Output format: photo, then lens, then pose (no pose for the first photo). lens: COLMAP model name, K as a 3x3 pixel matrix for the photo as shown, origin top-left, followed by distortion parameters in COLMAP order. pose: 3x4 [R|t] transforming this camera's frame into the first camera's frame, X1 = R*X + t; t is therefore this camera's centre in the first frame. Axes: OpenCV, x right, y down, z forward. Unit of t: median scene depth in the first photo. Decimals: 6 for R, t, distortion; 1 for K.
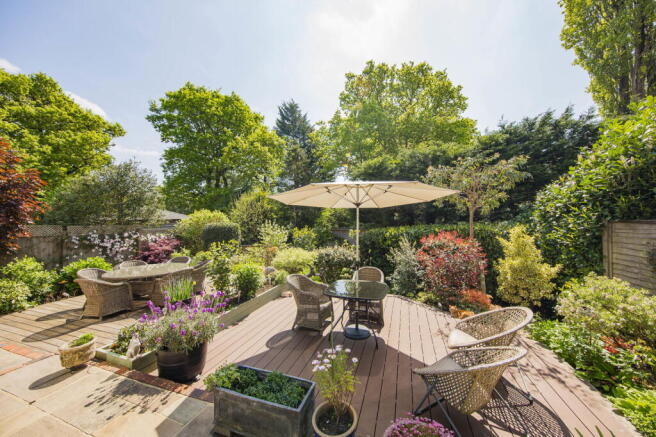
lens RADIAL K [[219.0, 0, 332.4], [0, 219.0, 218.6], [0, 0, 1]] dist [0.000706, -0.000874]
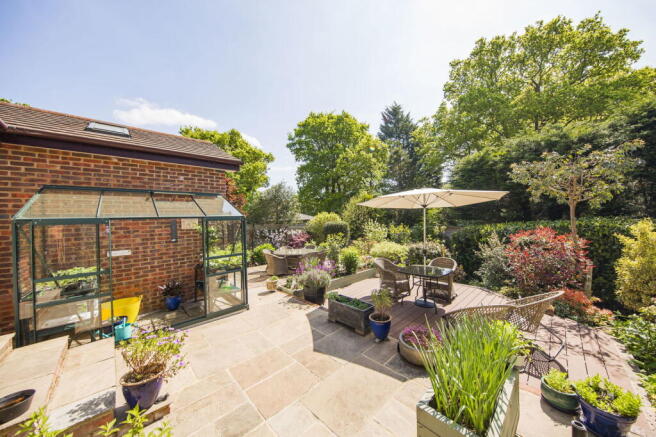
lens RADIAL K [[219.0, 0, 329.6], [0, 219.0, 218.3], [0, 0, 1]] dist [0.000706, -0.000874]
pose [[0.873823, -0.020190, -0.485825, 0.120409], [0.022686, 0.999742, -0.000742, -0.001832], [0.485715, -0.010373, 0.874056, -0.195117]]
